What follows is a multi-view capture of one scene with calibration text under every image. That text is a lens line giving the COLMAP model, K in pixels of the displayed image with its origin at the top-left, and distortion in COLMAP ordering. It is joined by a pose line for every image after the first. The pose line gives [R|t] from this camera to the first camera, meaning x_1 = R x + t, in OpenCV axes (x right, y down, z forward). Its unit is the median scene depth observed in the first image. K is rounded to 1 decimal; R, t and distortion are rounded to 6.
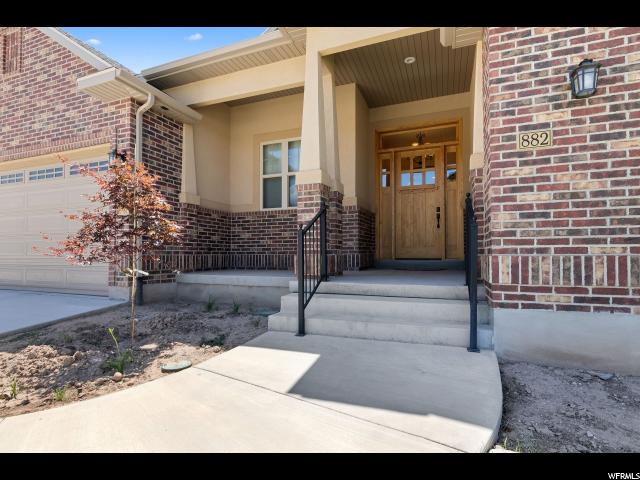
lens RADIAL K [[323.5, 0, 320.8], [0, 323.5, 243.5], [0, 0, 1]] dist [-0.000893, -0.000192]
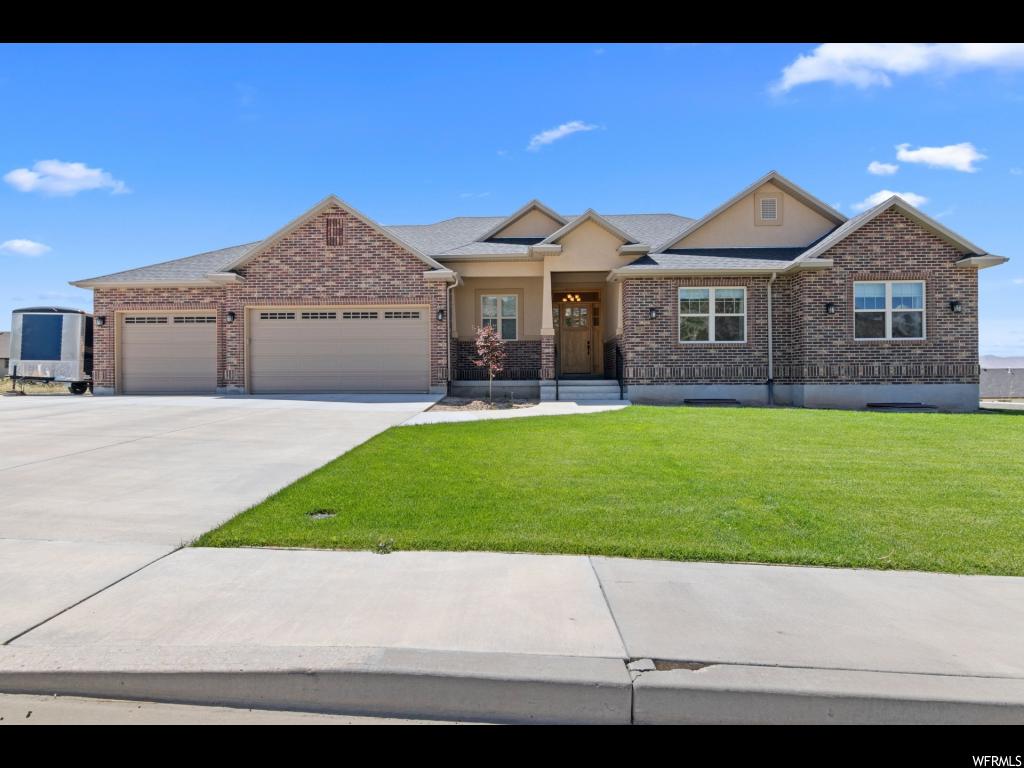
lens RADIAL K [[499.8, 0, 512.0], [0, 499.8, 354.9], [0, 0, 1]] dist [-0.001081, -0.000331]
pose [[0.946027, 0.013917, 0.323790, -1.129789], [-0.008116, 0.999782, -0.019261, 0.008895], [-0.323988, 0.015594, 0.945933, -1.728281]]
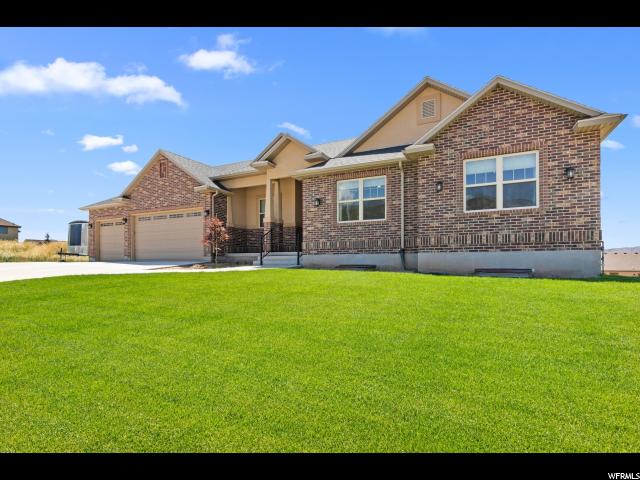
lens RADIAL K [[323.5, 0, 320.8], [0, 323.5, 243.5], [0, 0, 1]] dist [-0.000893, -0.000192]
pose [[0.995534, -0.009857, -0.093886, 0.669577], [0.008507, 0.999855, -0.014771, 0.067138], [0.094018, 0.013907, 0.995473, -1.801038]]
